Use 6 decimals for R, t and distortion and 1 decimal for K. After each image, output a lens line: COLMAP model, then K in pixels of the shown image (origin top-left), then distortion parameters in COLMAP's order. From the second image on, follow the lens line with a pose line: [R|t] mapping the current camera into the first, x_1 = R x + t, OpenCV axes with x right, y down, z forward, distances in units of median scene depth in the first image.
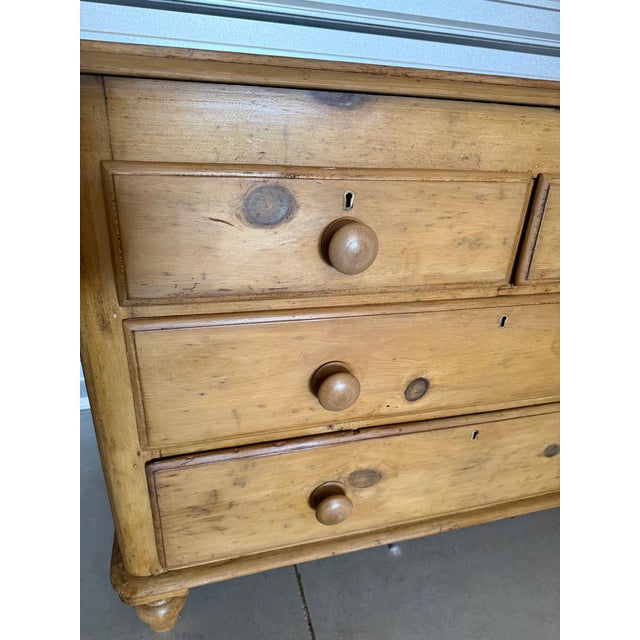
lens RADIAL K [[449.9, 0, 320.0], [0, 449.9, 320.0], [0, 0, 1]] dist [0.089389, -0.152586]
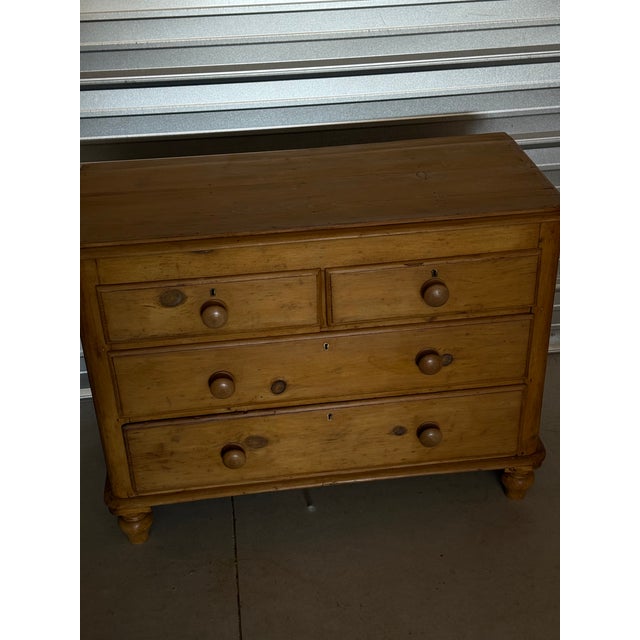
lens RADIAL K [[888.3, 0, 327.9], [0, 888.3, 326.8], [0, 0, 1]] dist [0.147070, -0.009720]
pose [[0.985655, 0.000260, -0.168774, 0.931707], [0.014996, 0.995908, 0.089116, -0.347702], [0.168106, -0.090369, 0.981618, -2.111183]]
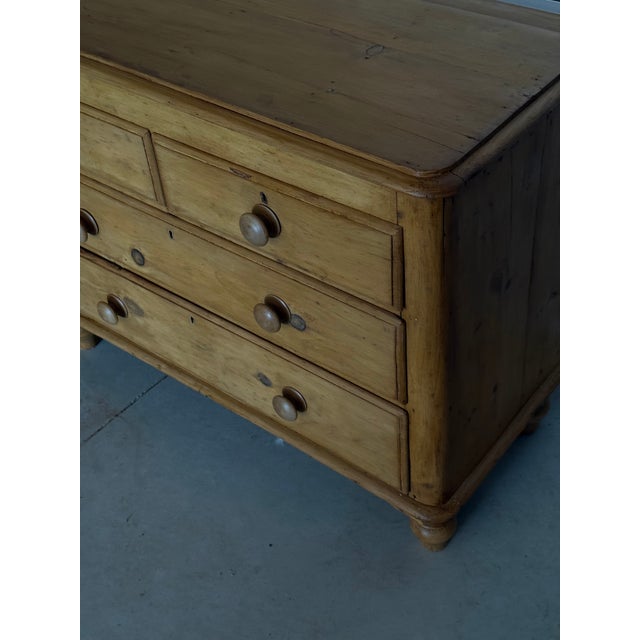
lens RADIAL K [[888.3, 0, 327.9], [0, 888.3, 326.8], [0, 0, 1]] dist [0.147070, -0.009720]
pose [[0.584542, 0.464266, -0.665408, 2.374022], [-0.256453, 0.883787, 0.391347, -0.834347], [0.769768, -0.058113, 0.635673, -0.252117]]
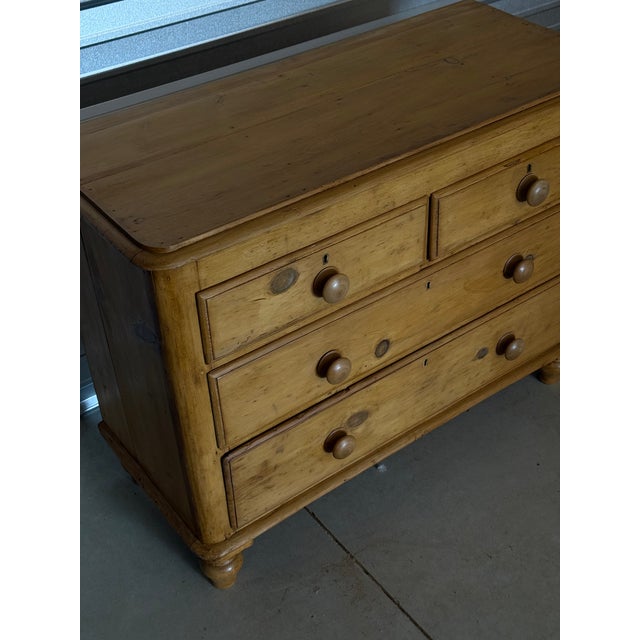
lens RADIAL K [[888.3, 0, 327.9], [0, 888.3, 326.8], [0, 0, 1]] dist [0.147070, -0.009720]
pose [[0.928986, -0.291757, 0.227736, -0.533682], [0.233749, 0.939560, 0.250176, -0.620597], [-0.286962, -0.179177, 0.941036, -1.479183]]
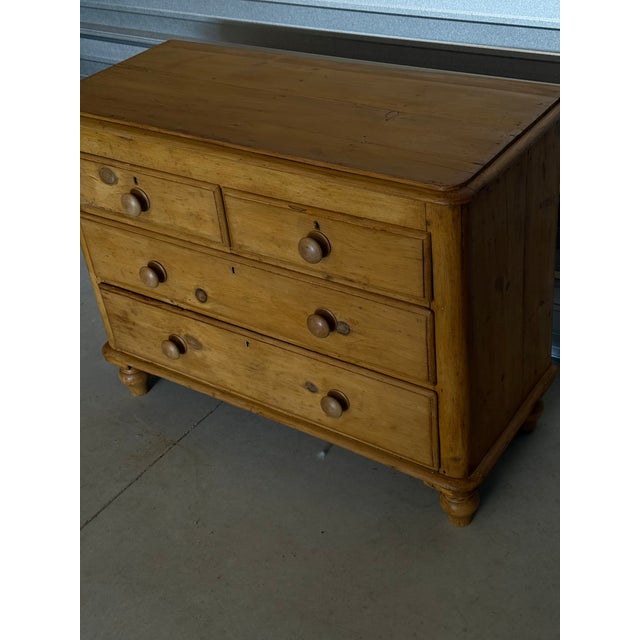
lens RADIAL K [[888.3, 0, 327.9], [0, 888.3, 326.8], [0, 0, 1]] dist [0.147070, -0.009720]
pose [[0.637565, 0.335762, -0.693379, 2.750393], [-0.212572, 0.941760, 0.260577, -0.669113], [0.740489, -0.018742, 0.671807, -0.812592]]
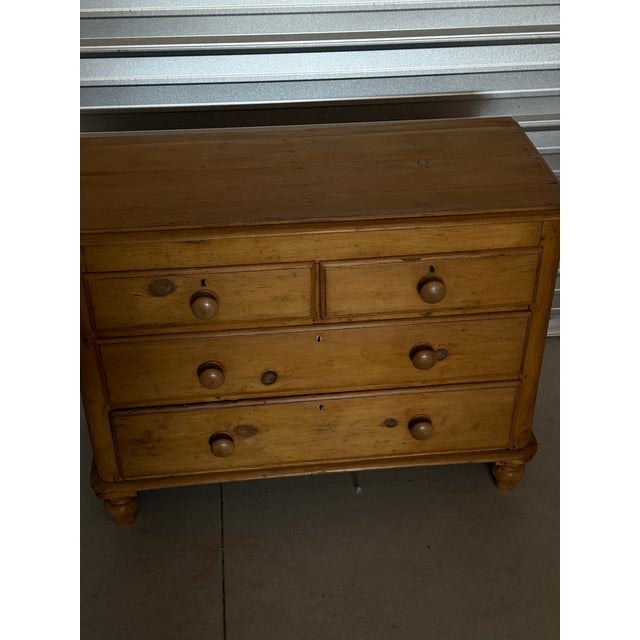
lens RADIAL K [[888.3, 0, 327.9], [0, 888.3, 326.8], [0, 0, 1]] dist [0.147070, -0.009720]
pose [[0.985556, 0.040348, -0.164474, 0.930808], [-0.015354, 0.988493, 0.150486, -0.504015], [0.168653, -0.145787, 0.974835, -2.019911]]
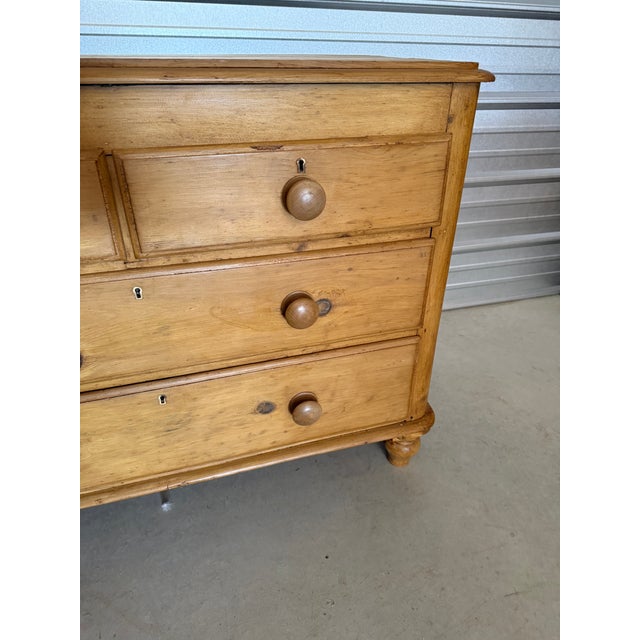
lens RADIAL K [[449.9, 0, 320.0], [0, 449.9, 320.0], [0, 0, 1]] dist [0.089389, -0.152586]
pose [[0.998275, -0.058714, 0.000666, 0.798402], [0.058482, 0.995211, 0.078322, 0.007707], [-0.005262, -0.078148, 0.996928, -0.051675]]
